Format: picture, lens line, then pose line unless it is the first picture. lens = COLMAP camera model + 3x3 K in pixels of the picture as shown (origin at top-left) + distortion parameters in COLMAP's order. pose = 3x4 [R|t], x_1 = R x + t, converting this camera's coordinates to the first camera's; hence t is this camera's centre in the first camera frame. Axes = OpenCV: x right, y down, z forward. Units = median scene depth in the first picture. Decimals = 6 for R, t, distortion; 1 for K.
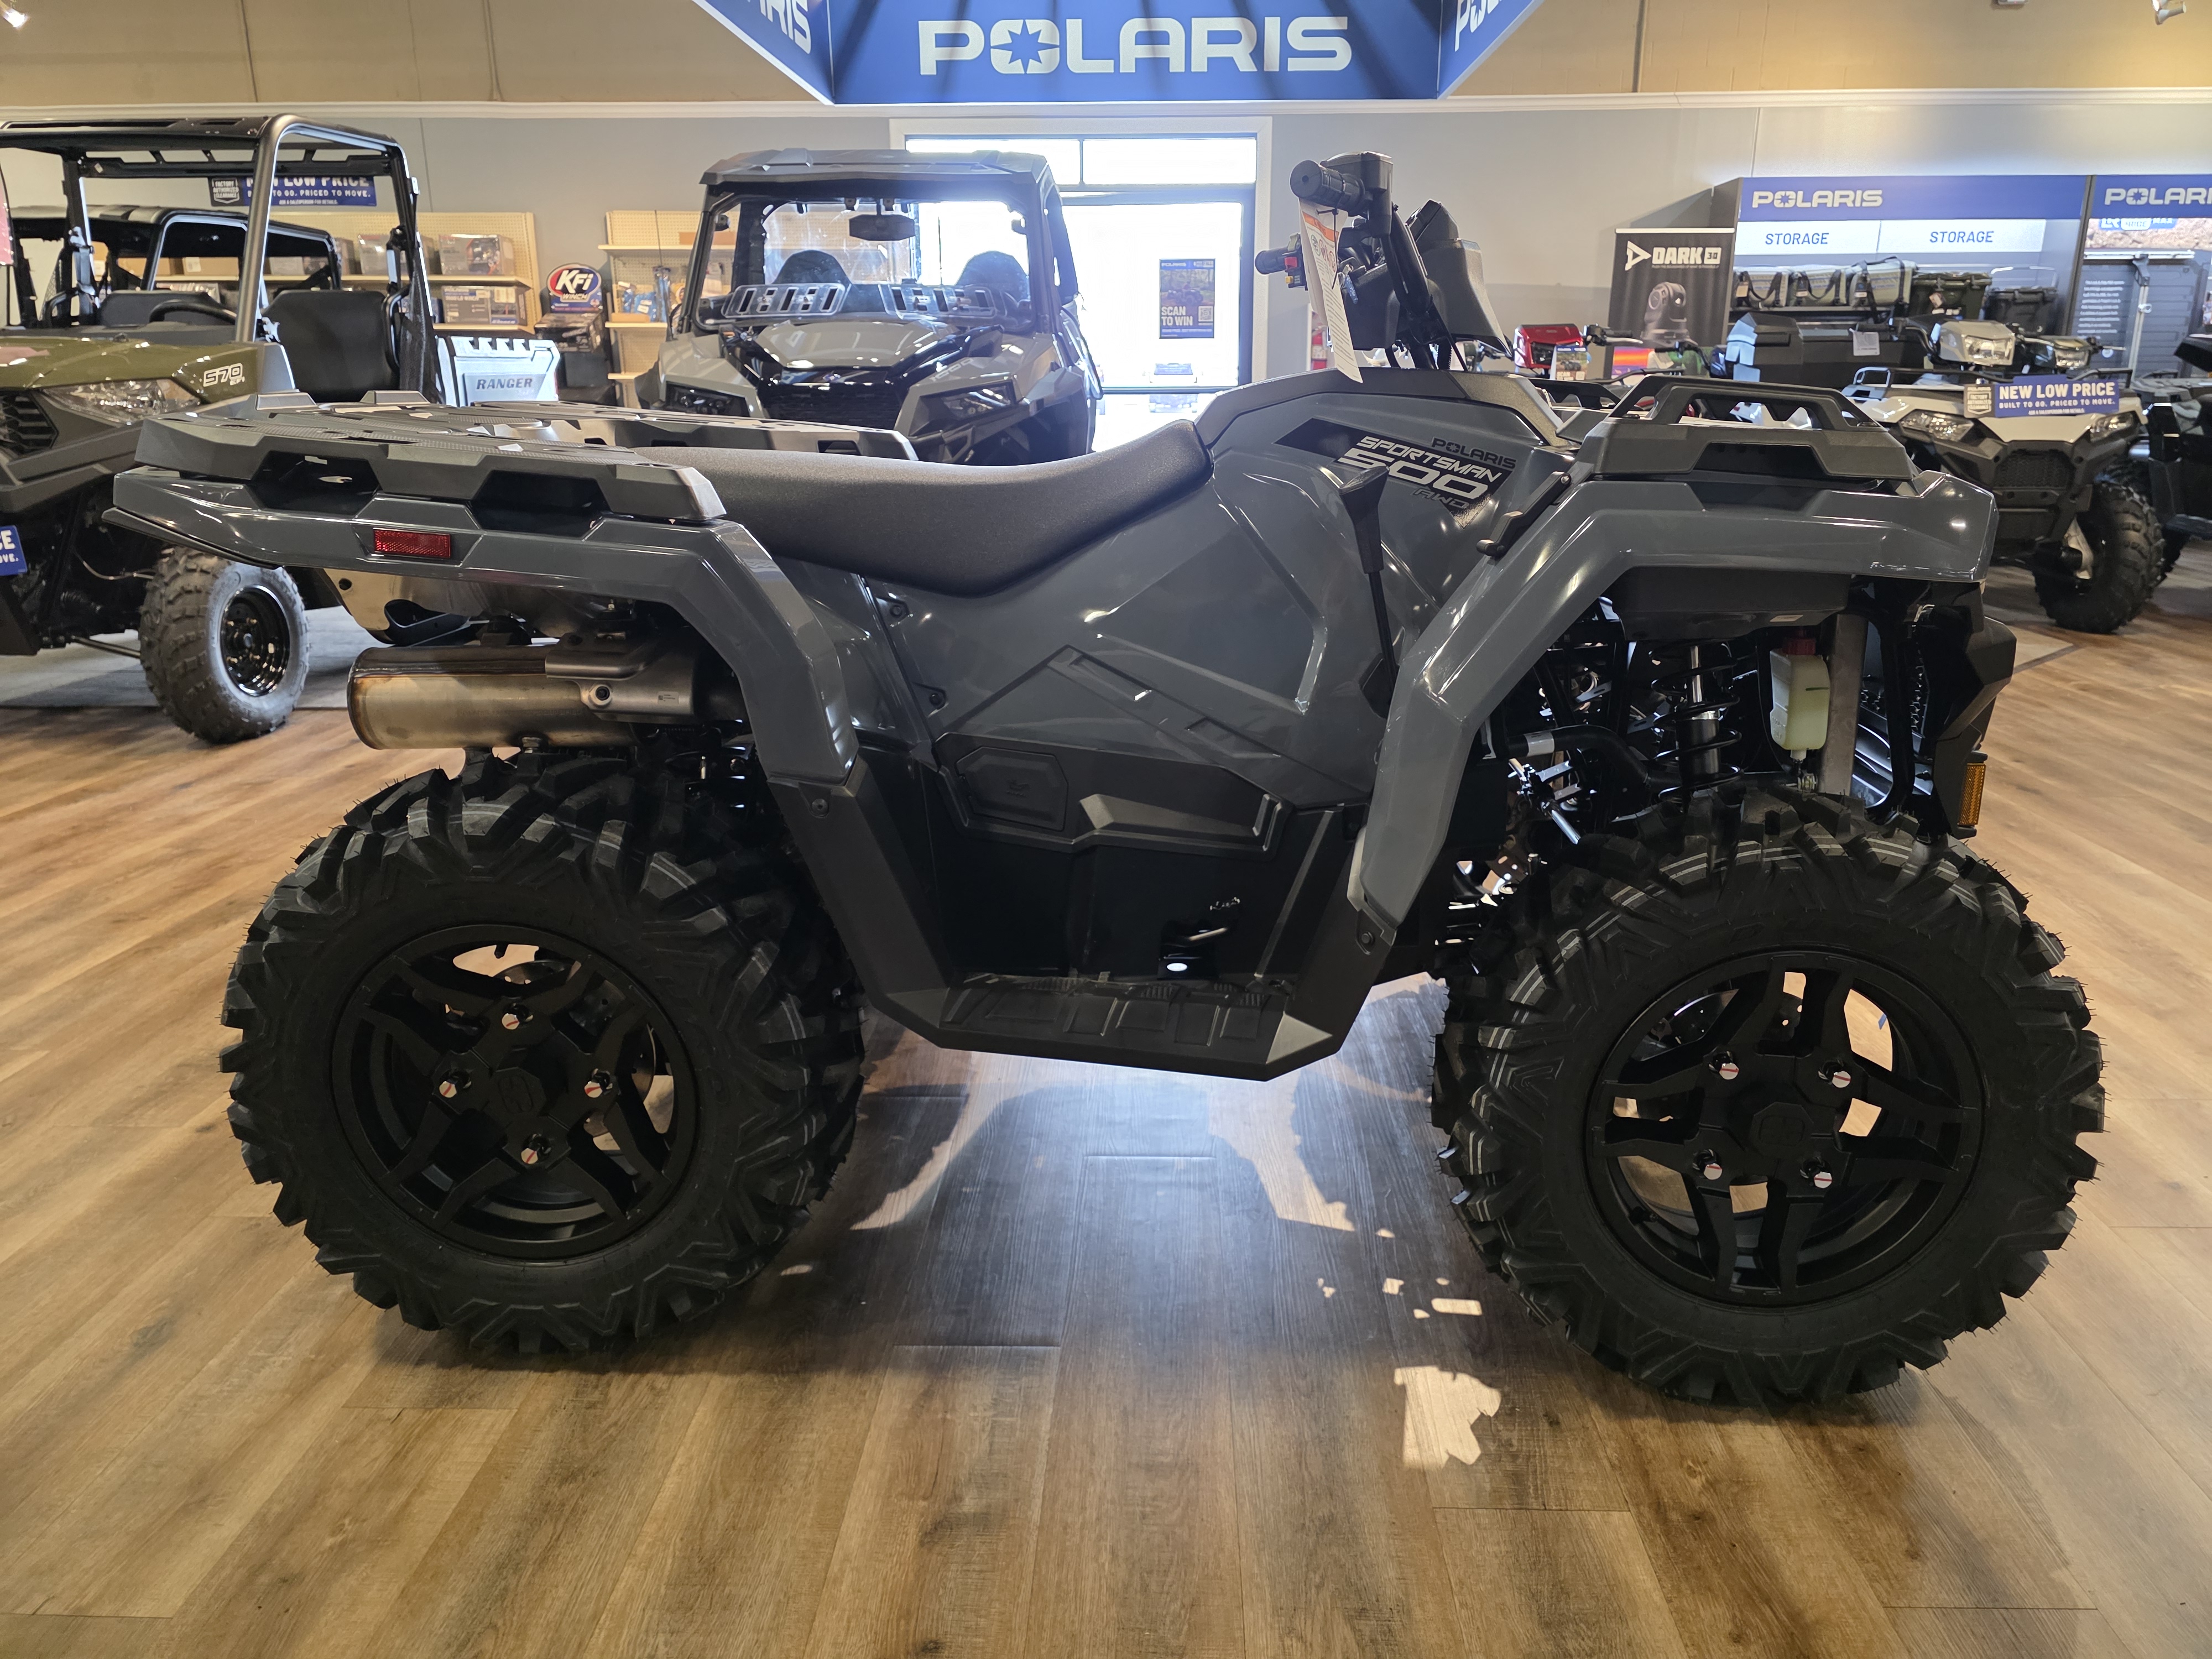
lens RADIAL K [[1485.3, 0, 1140.1], [0, 1485.3, 834.2], [0, 0, 1]] dist [0.044496, -0.041351]
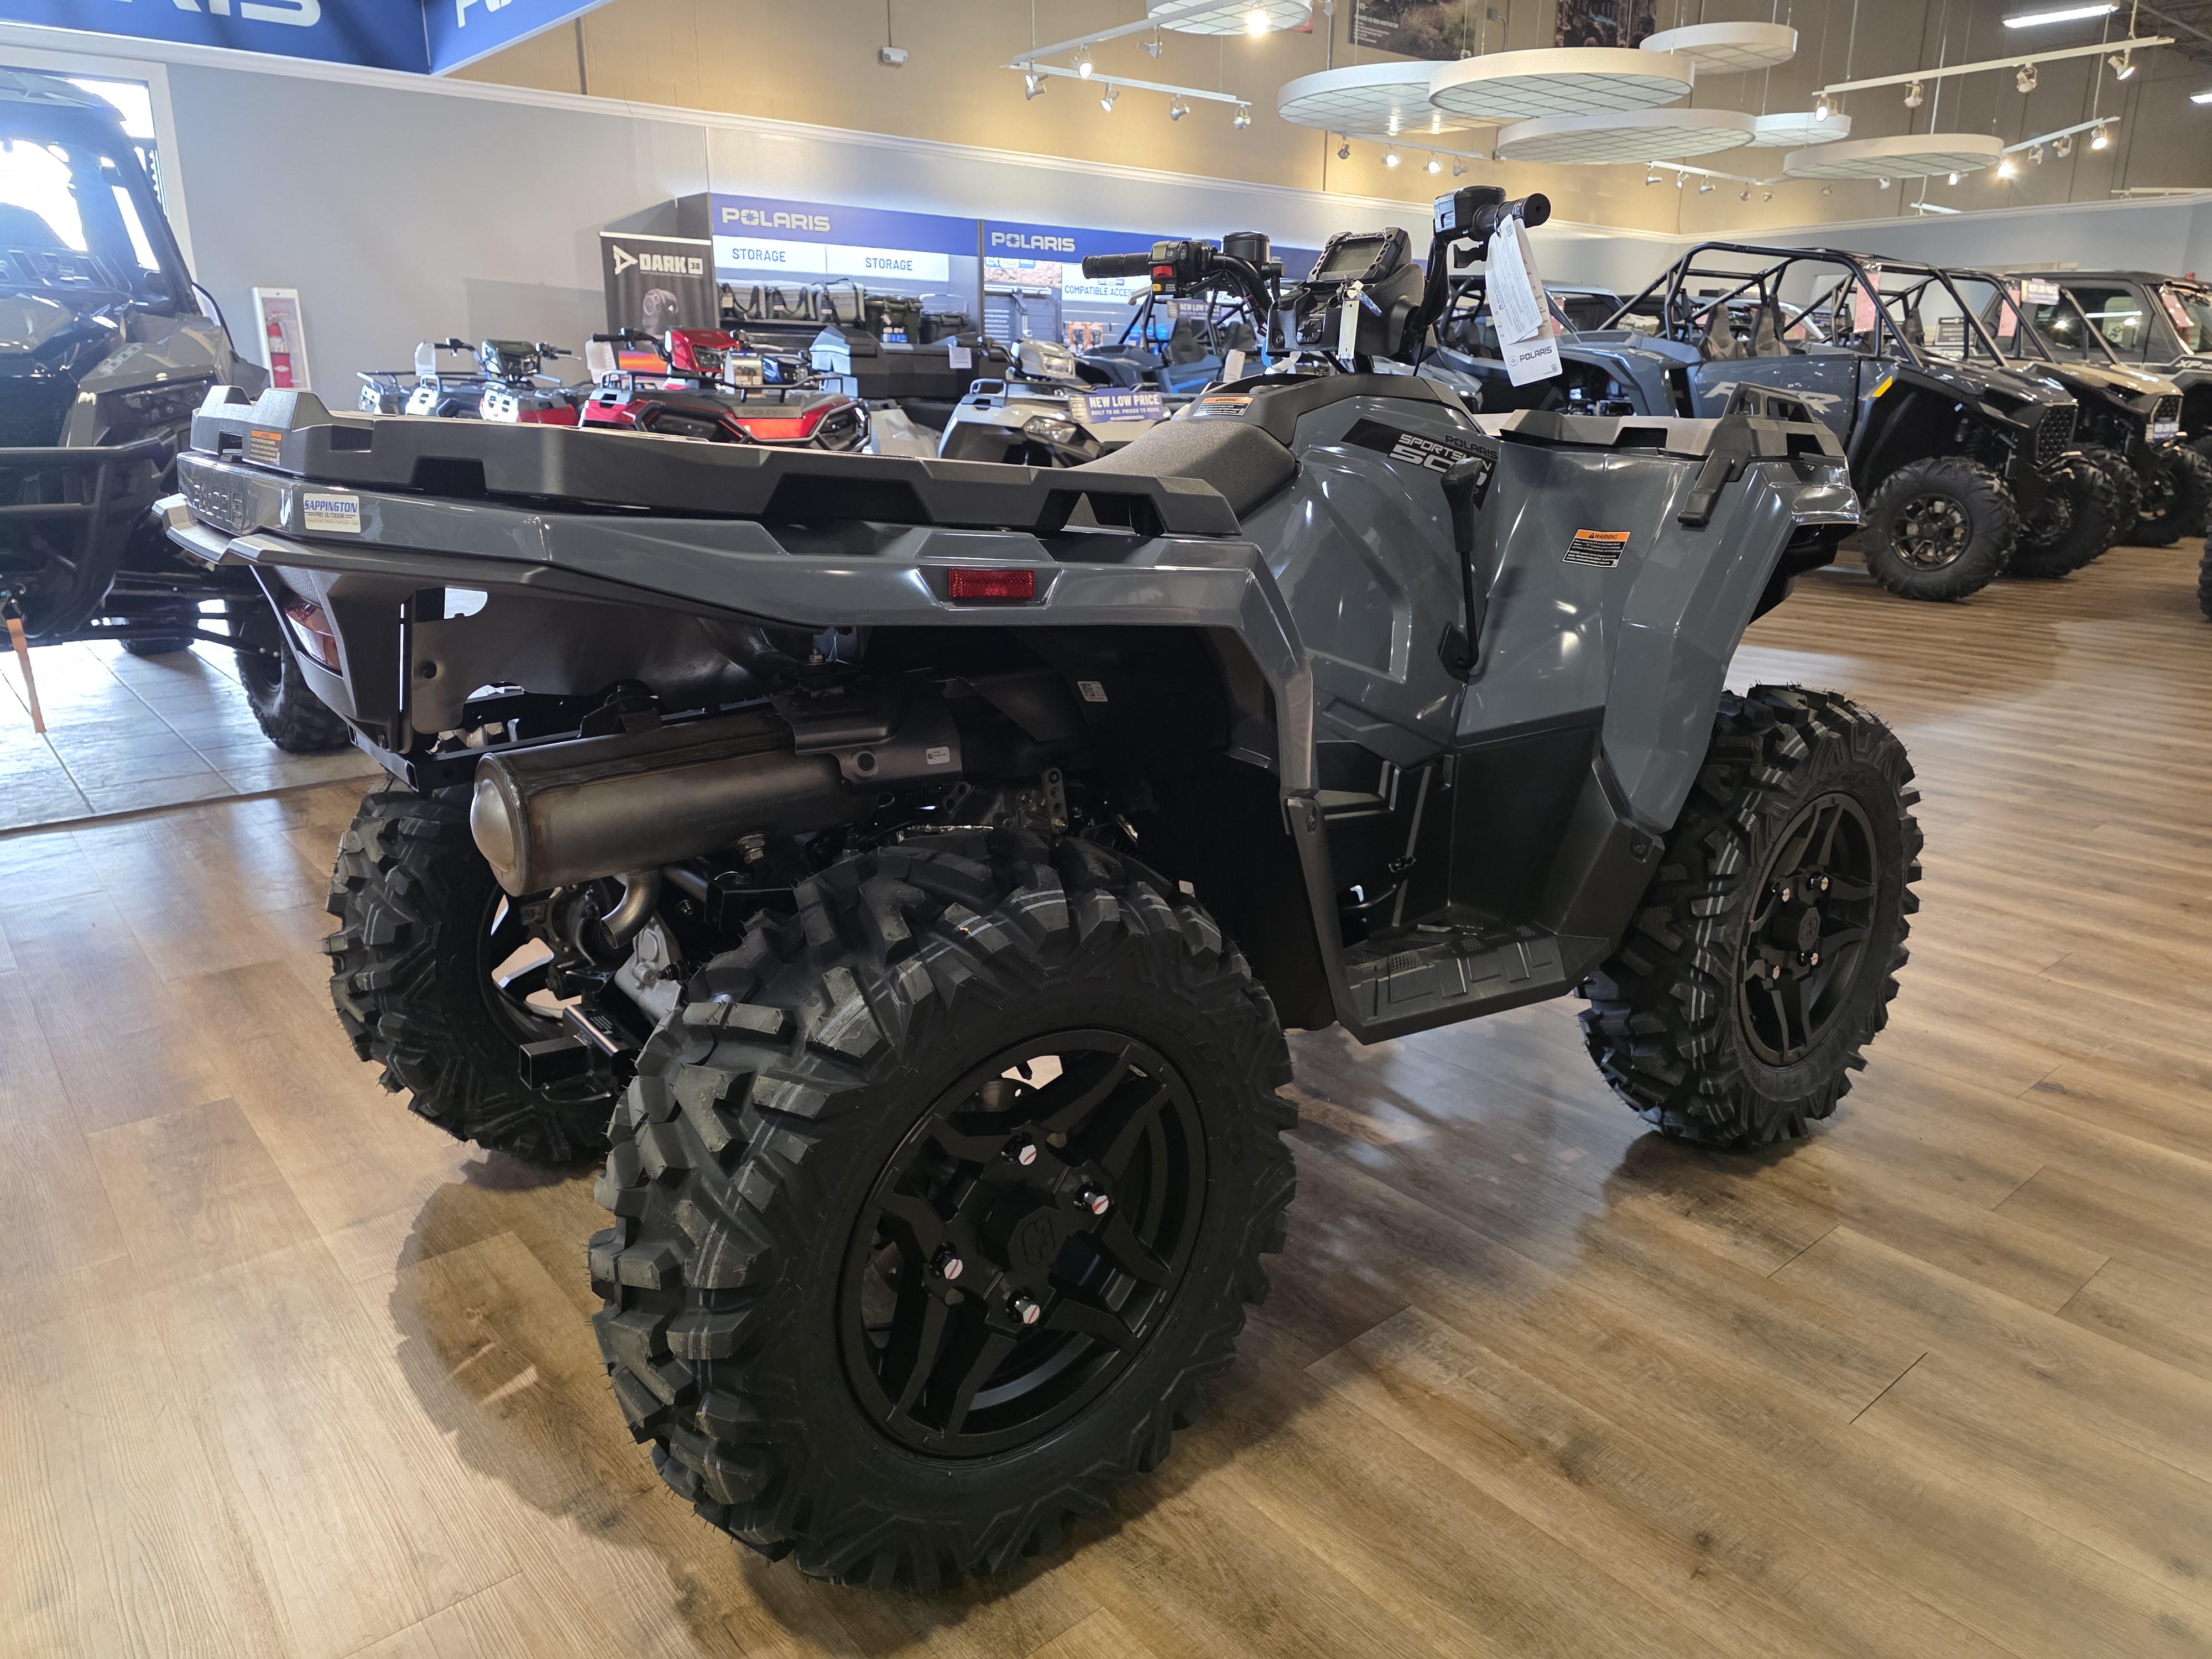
lens RADIAL K [[1485.3, 0, 1135.6], [0, 1485.3, 830.1], [0, 0, 1]] dist [0.044496, -0.041351]
pose [[0.743982, -0.181081, 0.643195, -0.153560], [0.184920, 0.980782, 0.062227, -0.015817], [-0.642102, 0.072644, 0.763169, 0.057175]]
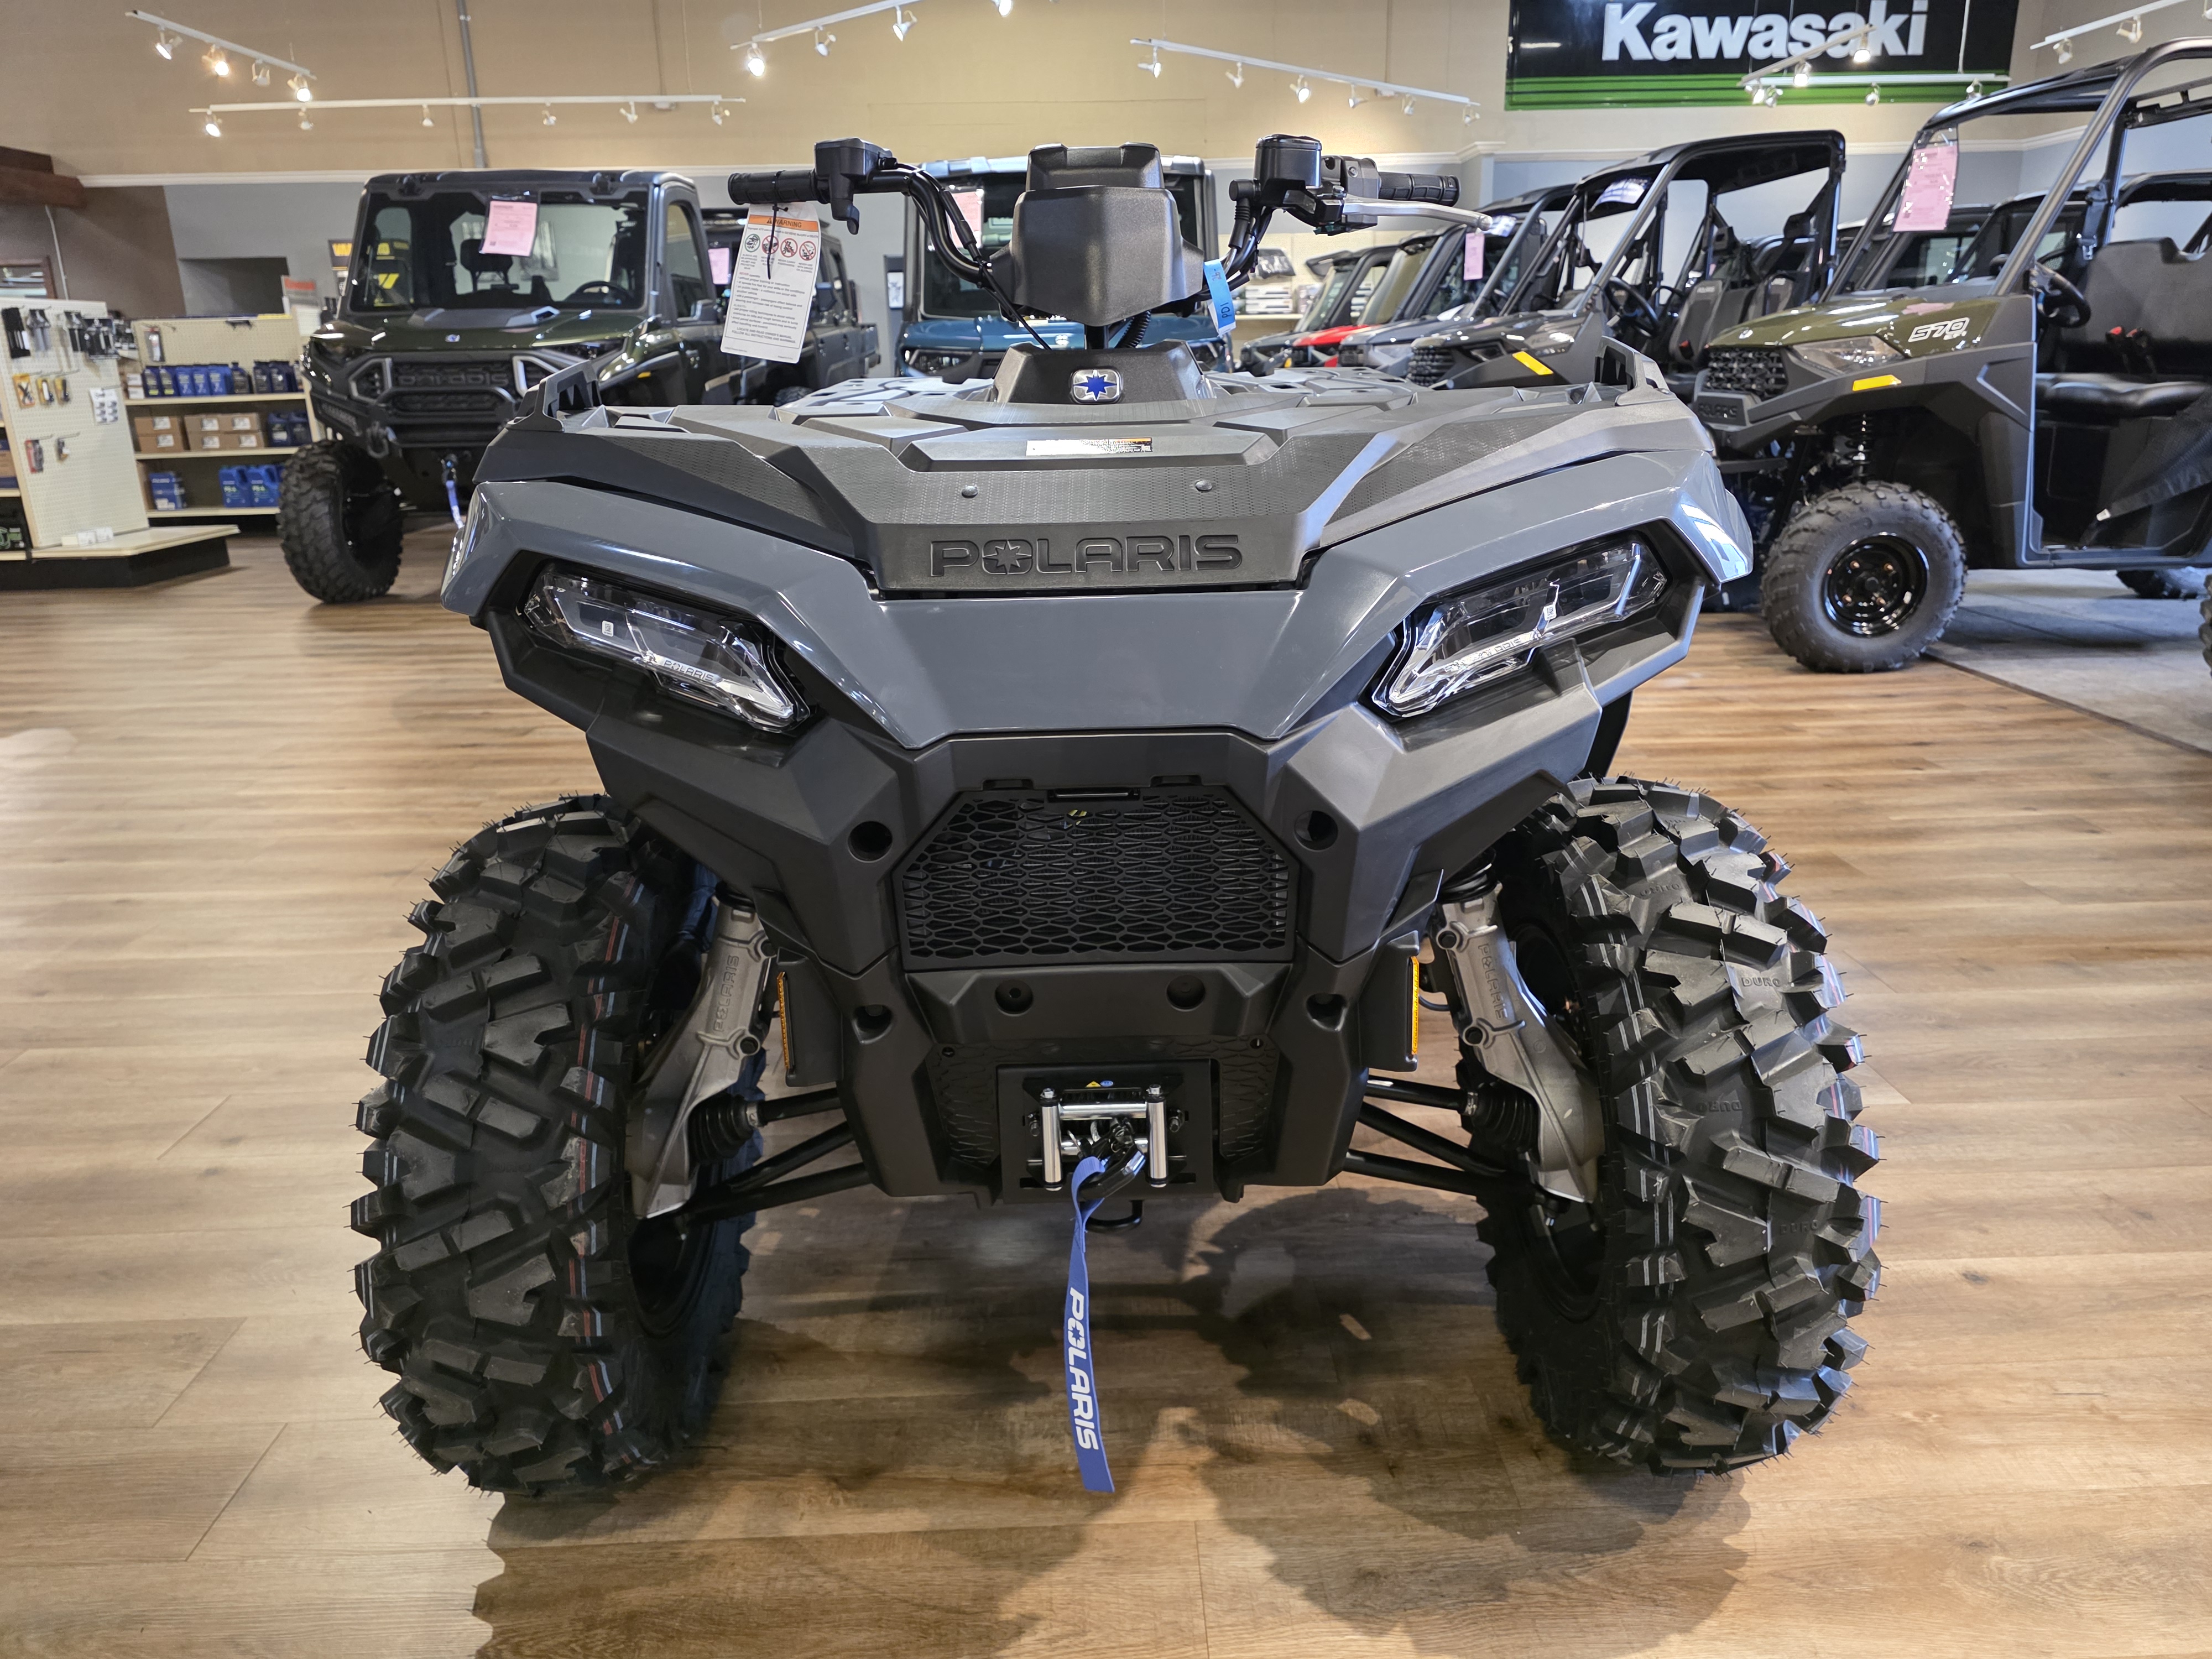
lens RADIAL K [[1485.3, 0, 1111.1], [0, 1485.3, 814.7], [0, 0, 1]] dist [0.044496, -0.041351]
pose [[0.042564, 0.294342, -0.954752, 0.224596], [-0.270586, 0.923300, 0.272582, -0.062963], [0.961754, 0.246740, 0.118944, 0.206712]]
